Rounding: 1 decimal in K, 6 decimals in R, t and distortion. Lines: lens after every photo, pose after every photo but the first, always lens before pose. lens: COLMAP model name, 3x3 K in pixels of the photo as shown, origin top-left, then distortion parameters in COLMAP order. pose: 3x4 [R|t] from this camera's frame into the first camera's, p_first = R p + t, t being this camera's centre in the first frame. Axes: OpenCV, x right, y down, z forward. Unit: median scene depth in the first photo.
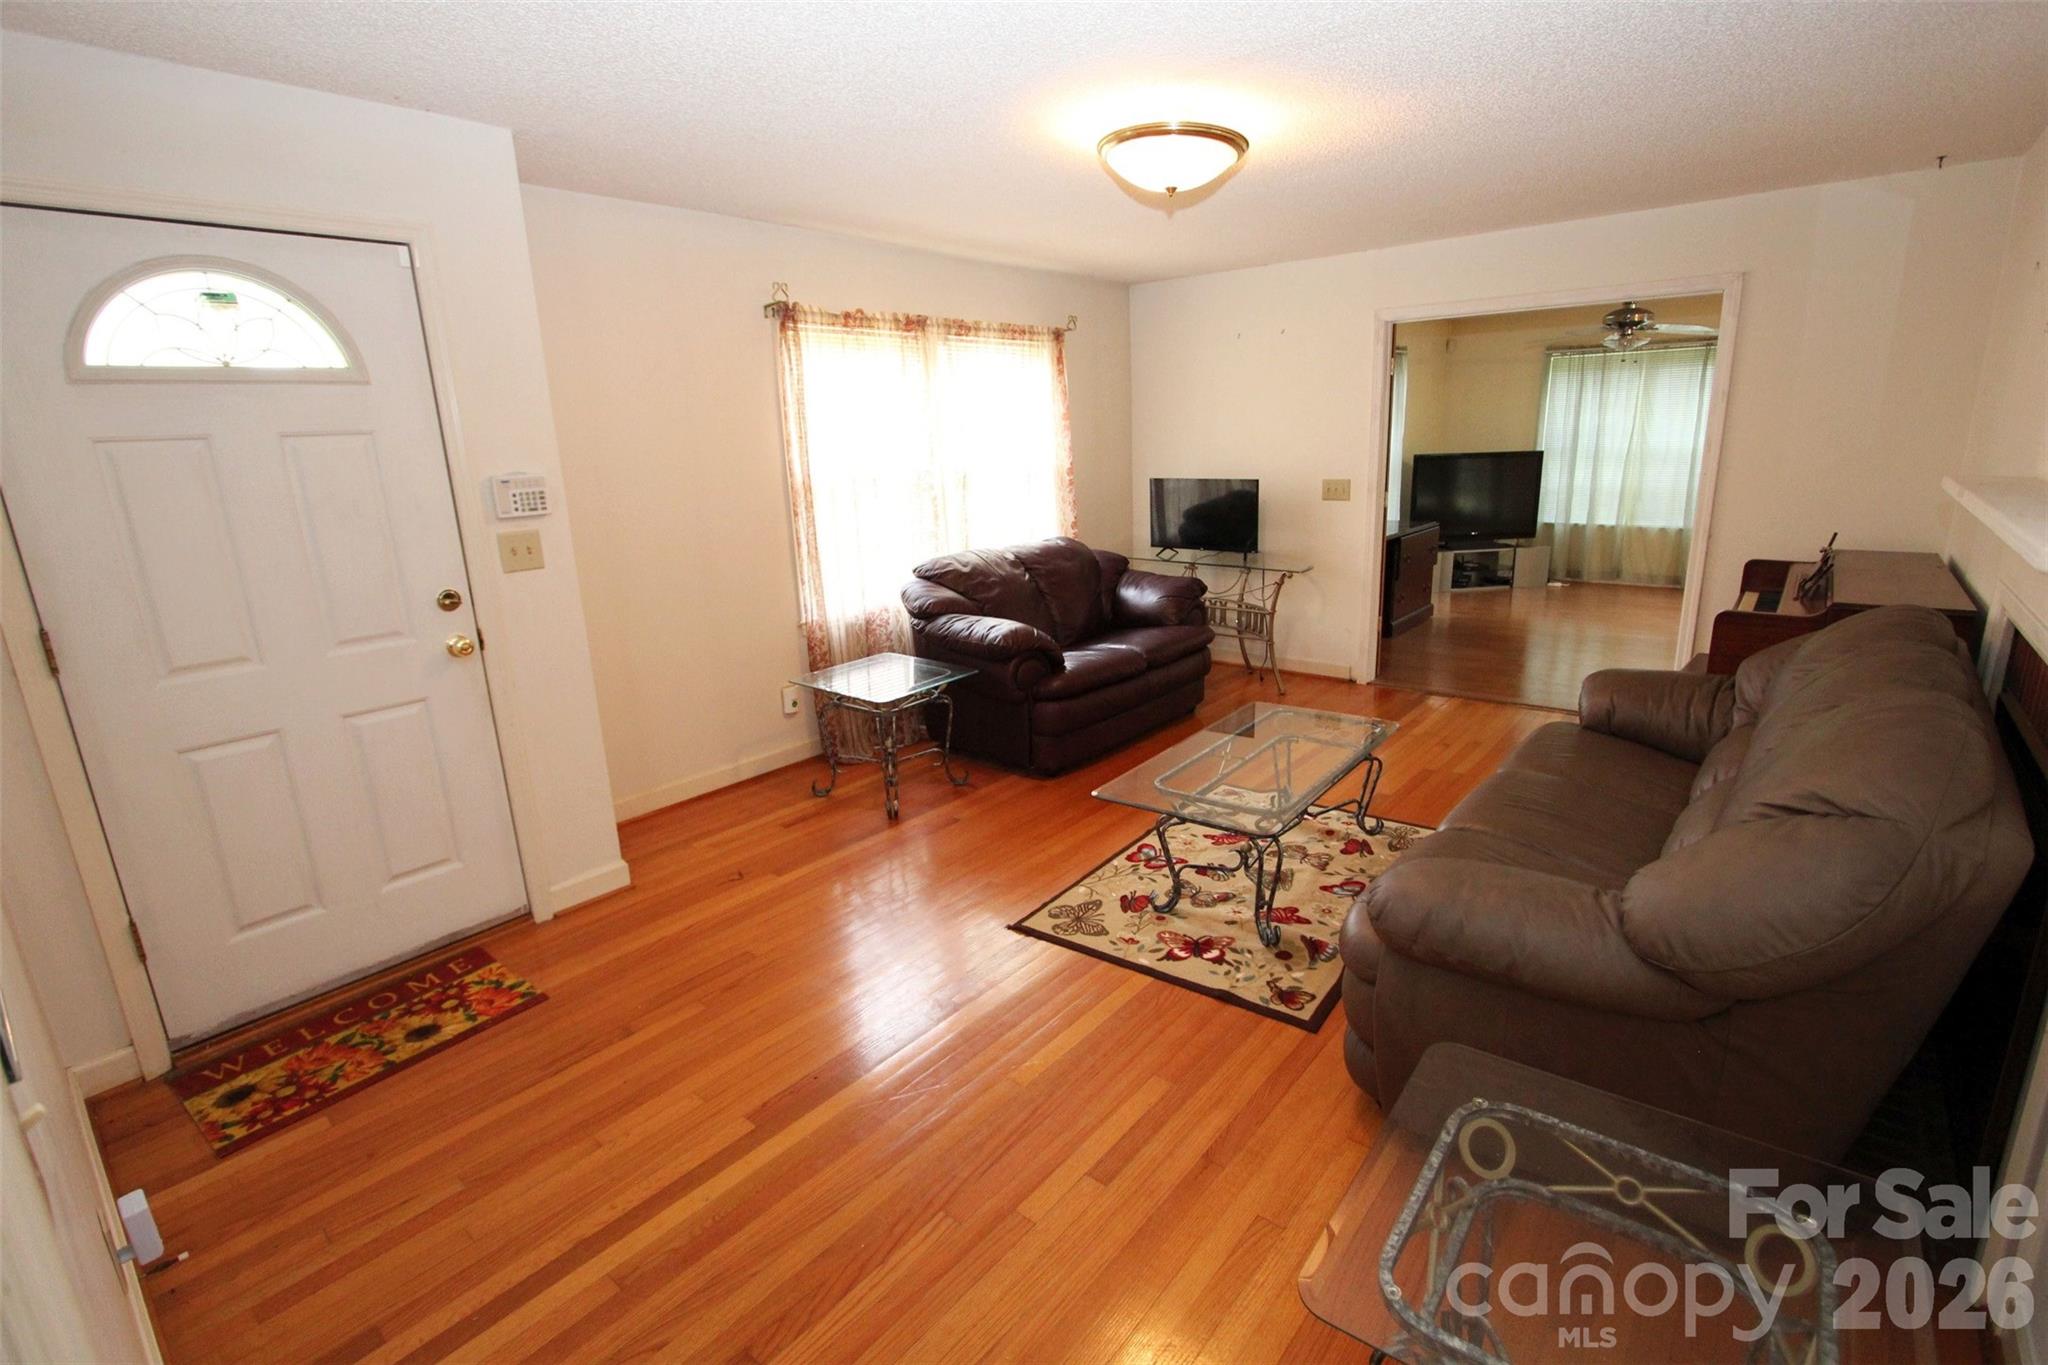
lens RADIAL K [[946.2, 0, 1030.9], [0, 946.2, 678.6], [0, 0, 1]] dist [-0.015871, 0.002529]
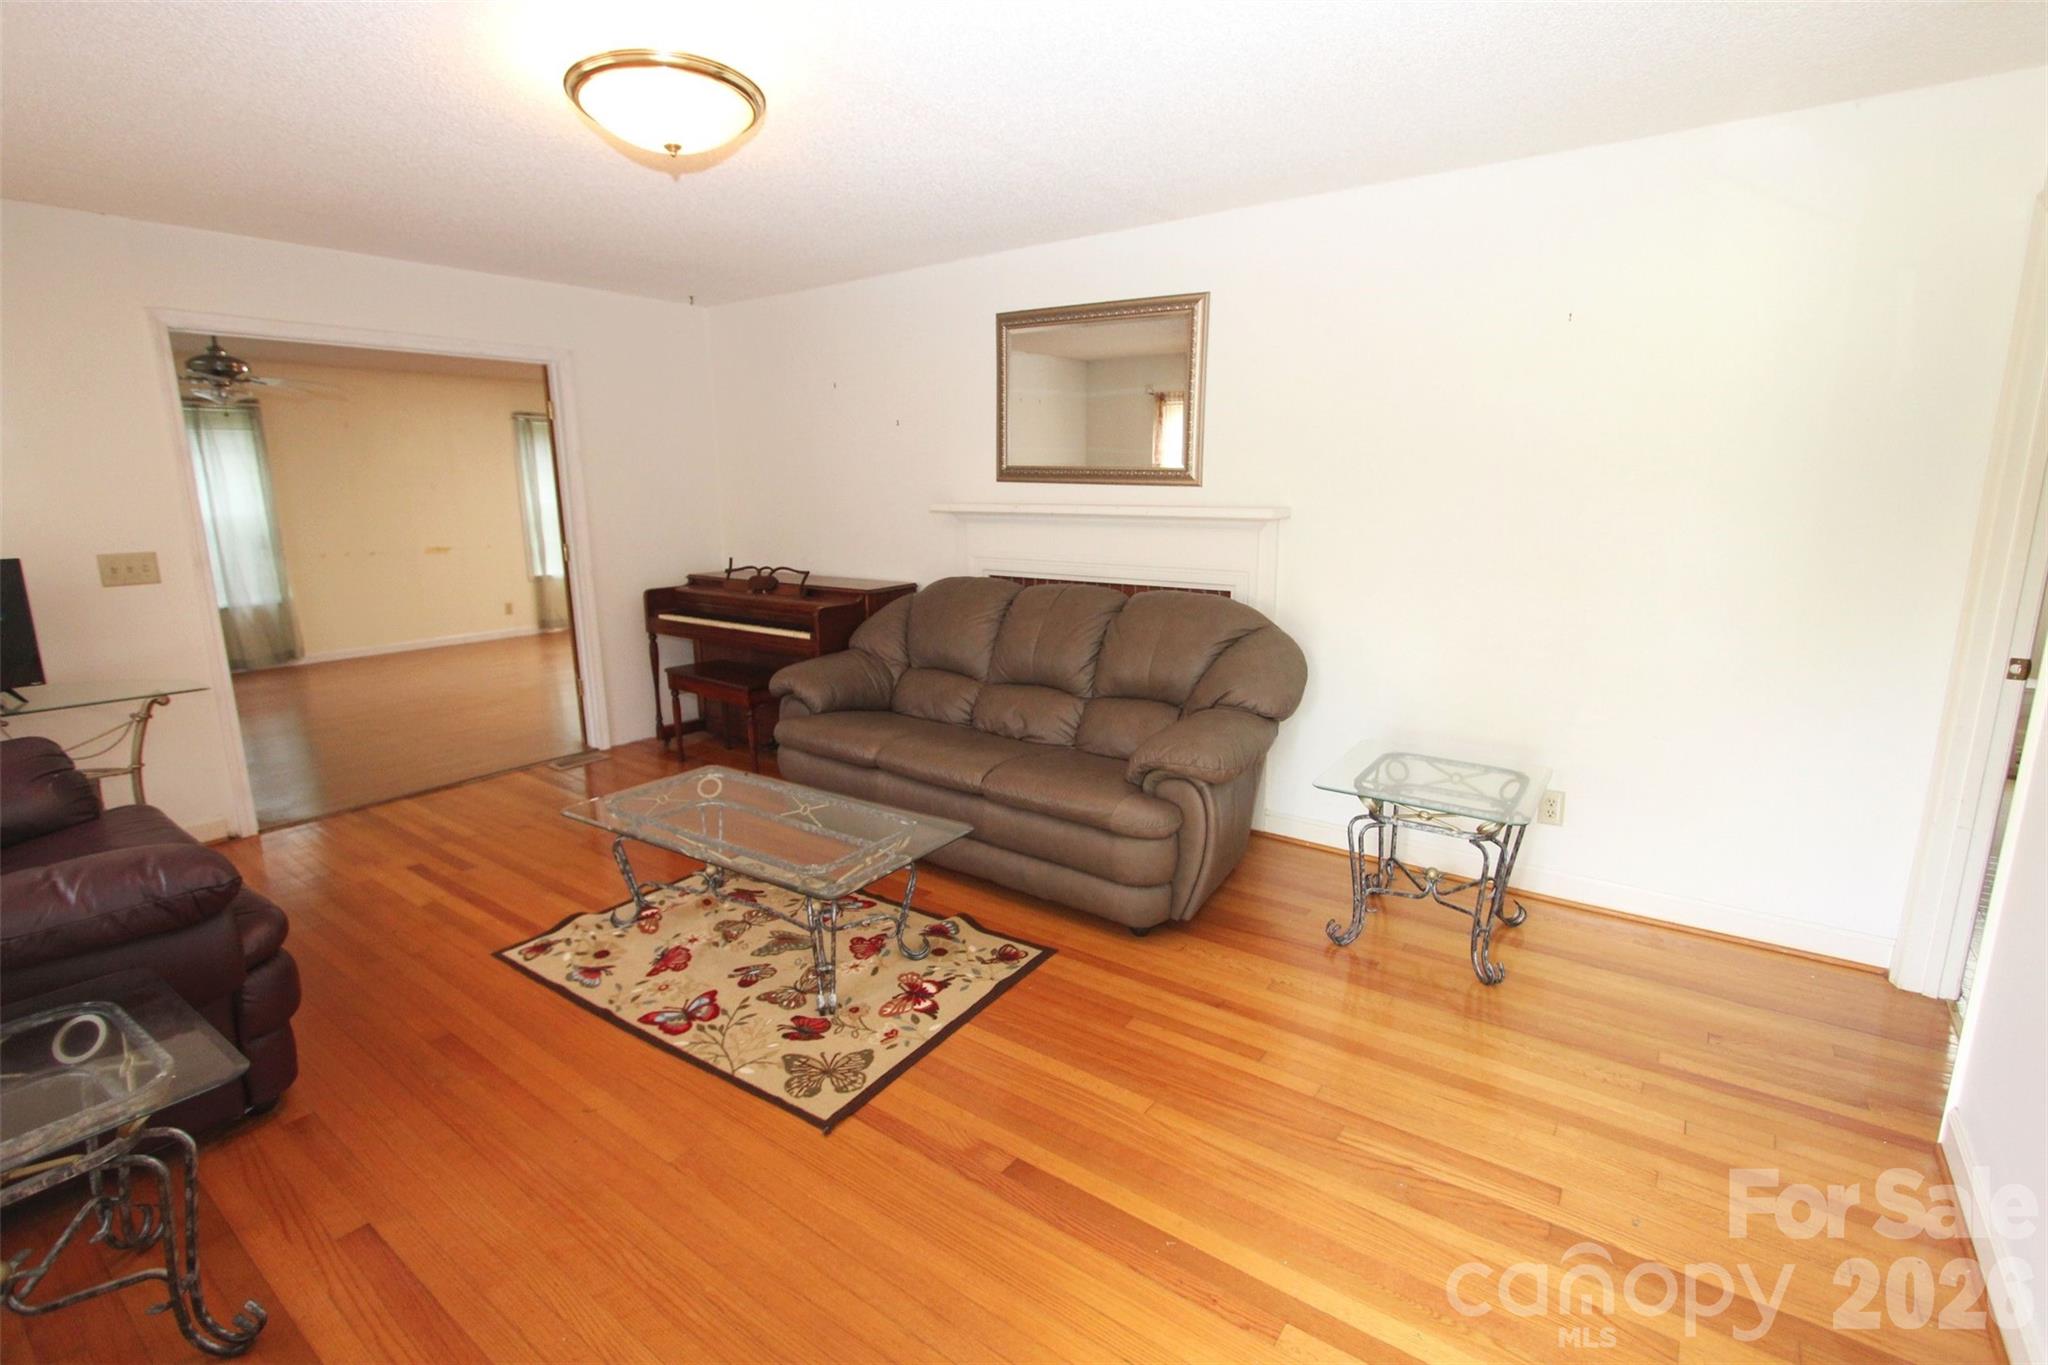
lens RADIAL K [[946.2, 0, 1032.1], [0, 946.2, 679.6], [0, 0, 1]] dist [-0.015871, 0.002529]
pose [[-0.063246, -0.175529, 0.982441, -0.672368], [0.257939, 0.948089, 0.185997, -0.155929], [-0.964089, 0.265173, -0.014687, 0.765363]]
